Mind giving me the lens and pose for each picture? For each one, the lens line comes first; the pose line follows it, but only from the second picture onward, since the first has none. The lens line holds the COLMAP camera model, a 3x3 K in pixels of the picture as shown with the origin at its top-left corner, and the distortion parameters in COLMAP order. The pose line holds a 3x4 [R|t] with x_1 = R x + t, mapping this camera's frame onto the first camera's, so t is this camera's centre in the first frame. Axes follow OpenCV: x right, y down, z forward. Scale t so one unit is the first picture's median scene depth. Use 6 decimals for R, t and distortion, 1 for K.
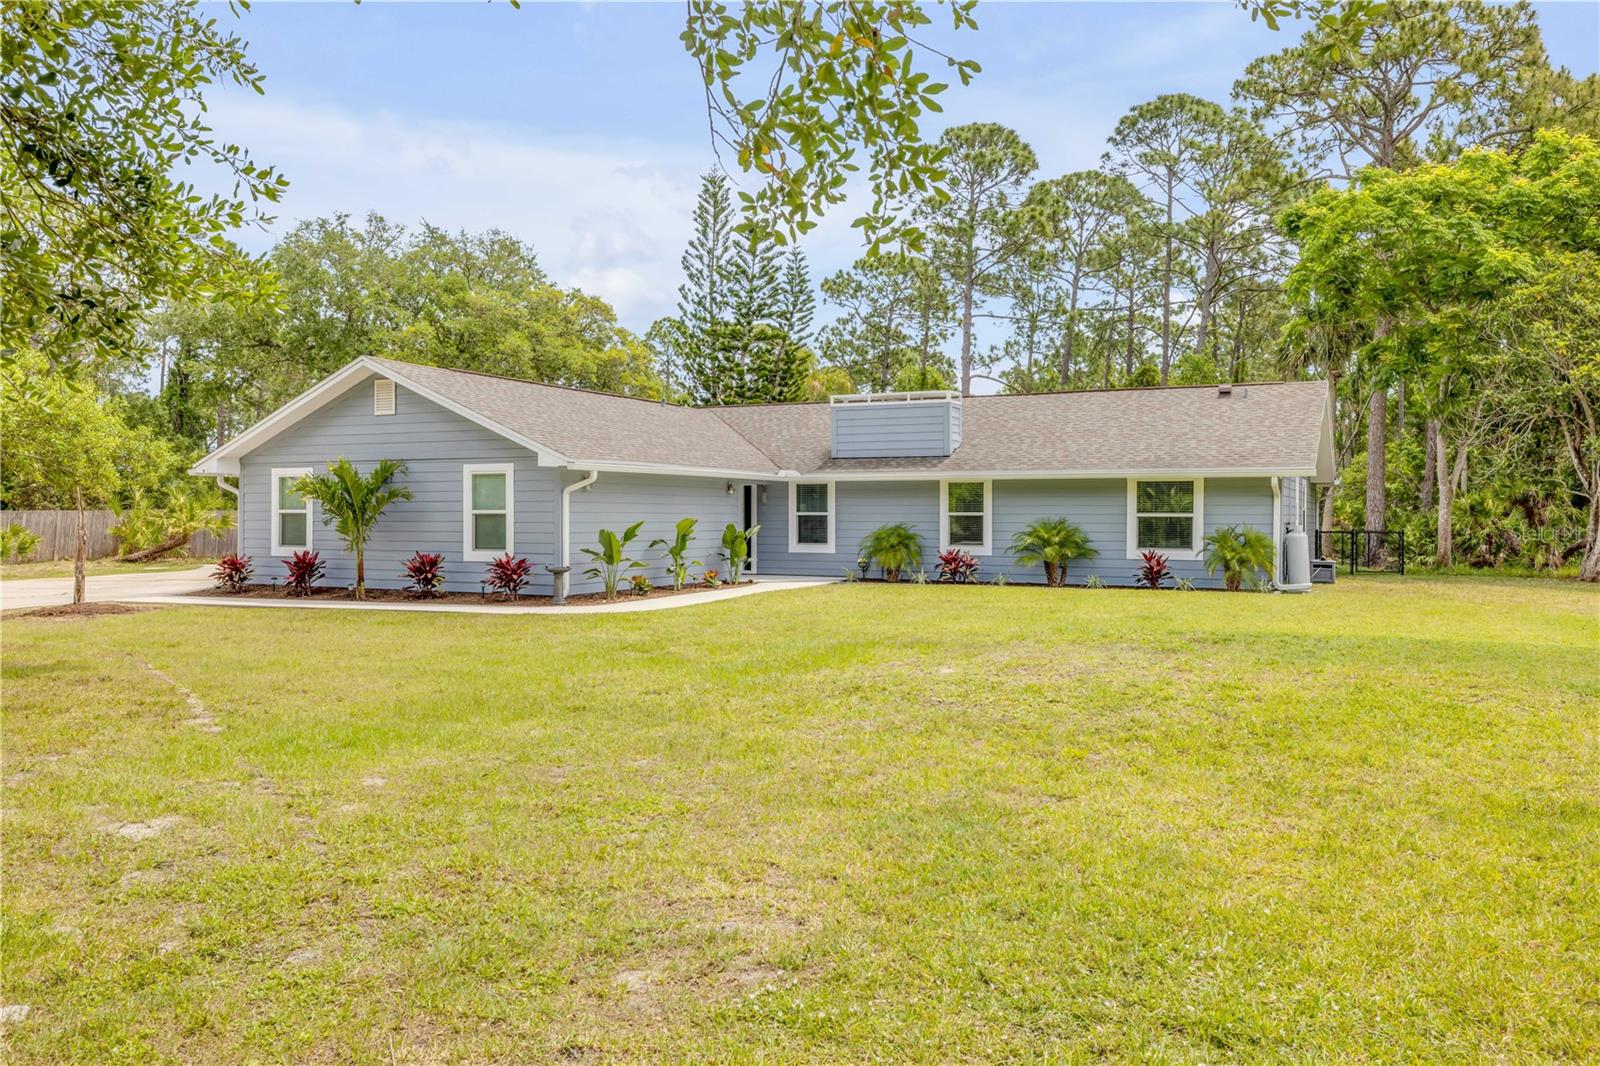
lens RADIAL K [[1216.0, 0, 798.1], [0, 1216.0, 536.7], [0, 0, 1]] dist [-0.004540, -0.001829]
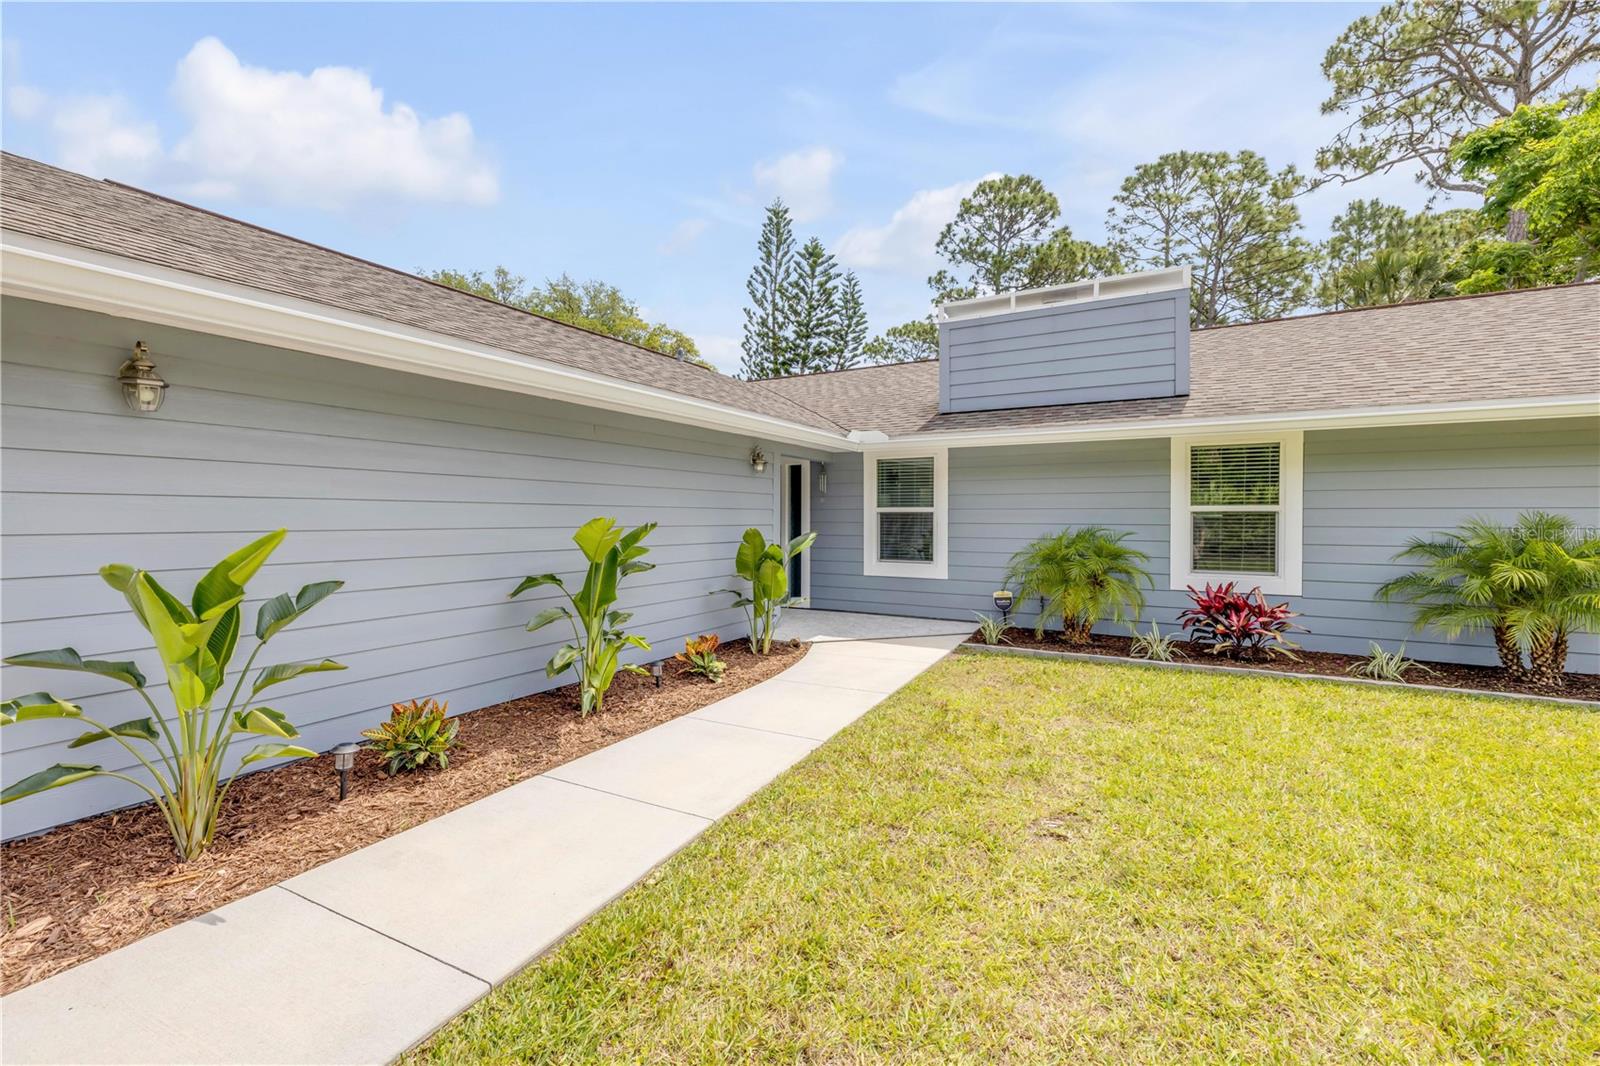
lens RADIAL K [[673.9, 0, 795.6], [0, 673.9, 523.7], [0, 0, 1]] dist [-0.000824, 0.000453]
pose [[0.997849, 0.000031, -0.065554, -0.020025], [-0.000488, 0.999976, -0.006954, -0.010117], [0.065553, 0.006971, 0.997825, 0.689437]]
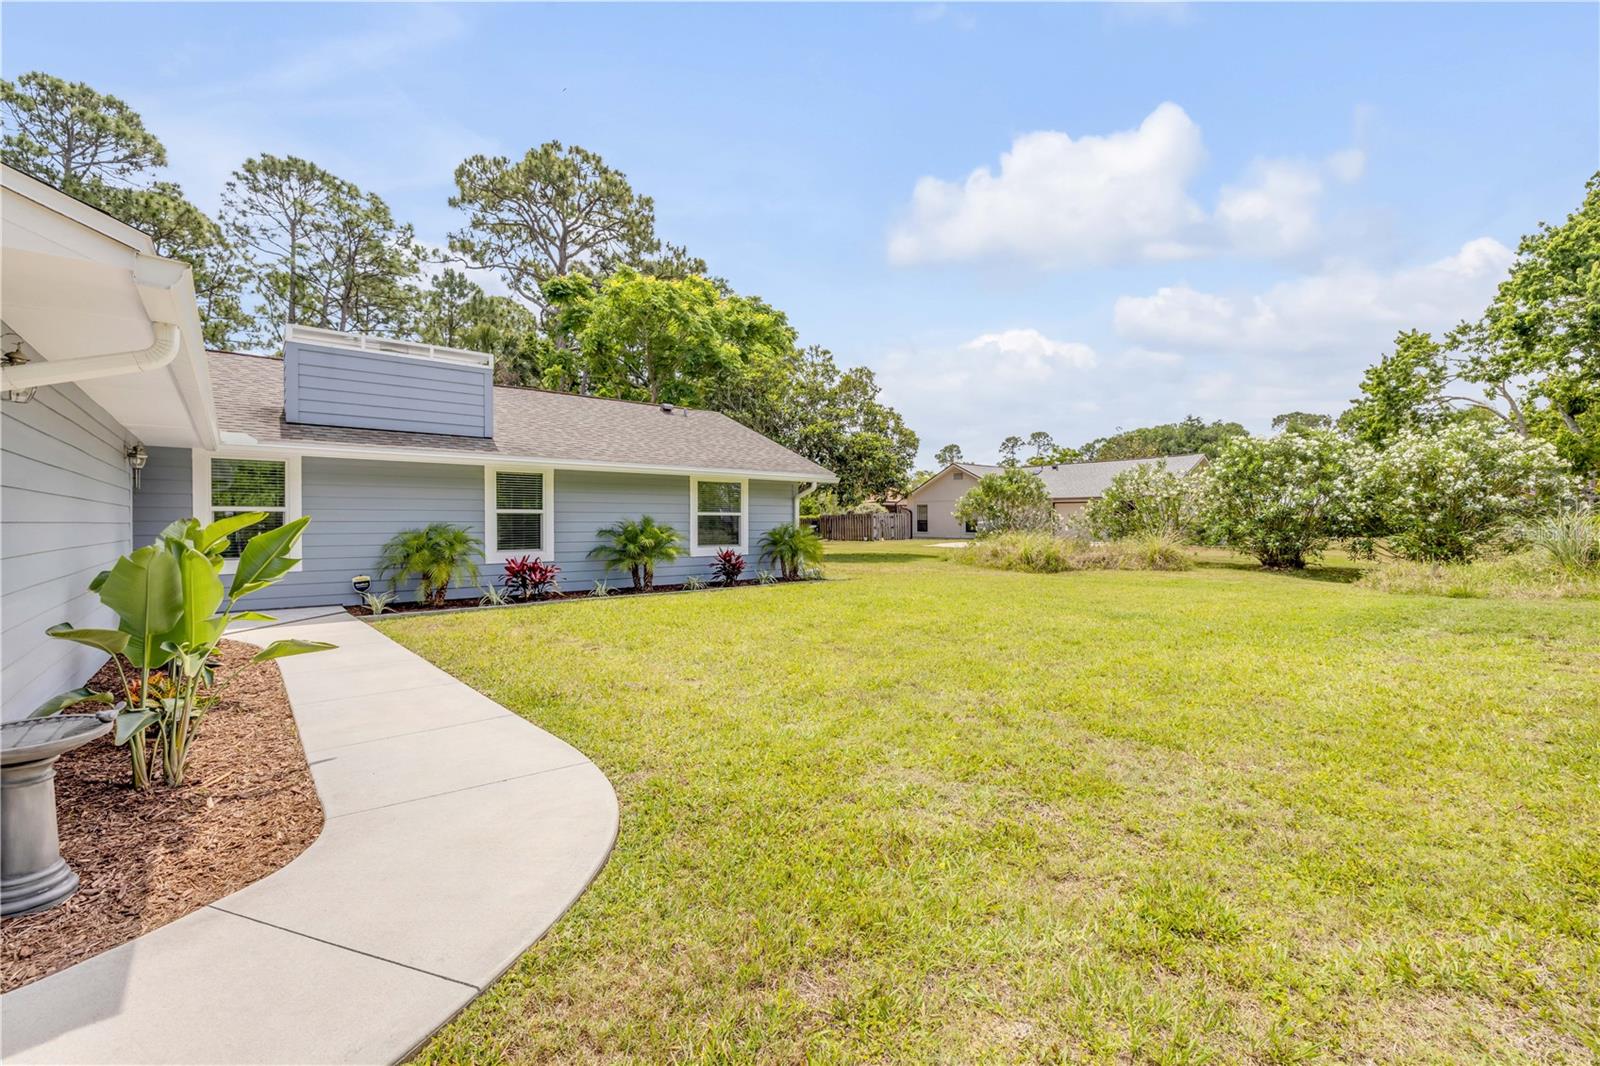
lens RADIAL K [[673.9, 0, 795.6], [0, 673.9, 523.7], [0, 0, 1]] dist [-0.000824, 0.000453]
pose [[0.408366, -0.005493, 0.912802, -0.188617], [0.017536, 0.999845, -0.001829, -0.006239], [-0.912650, 0.016754, 0.408399, 0.625396]]
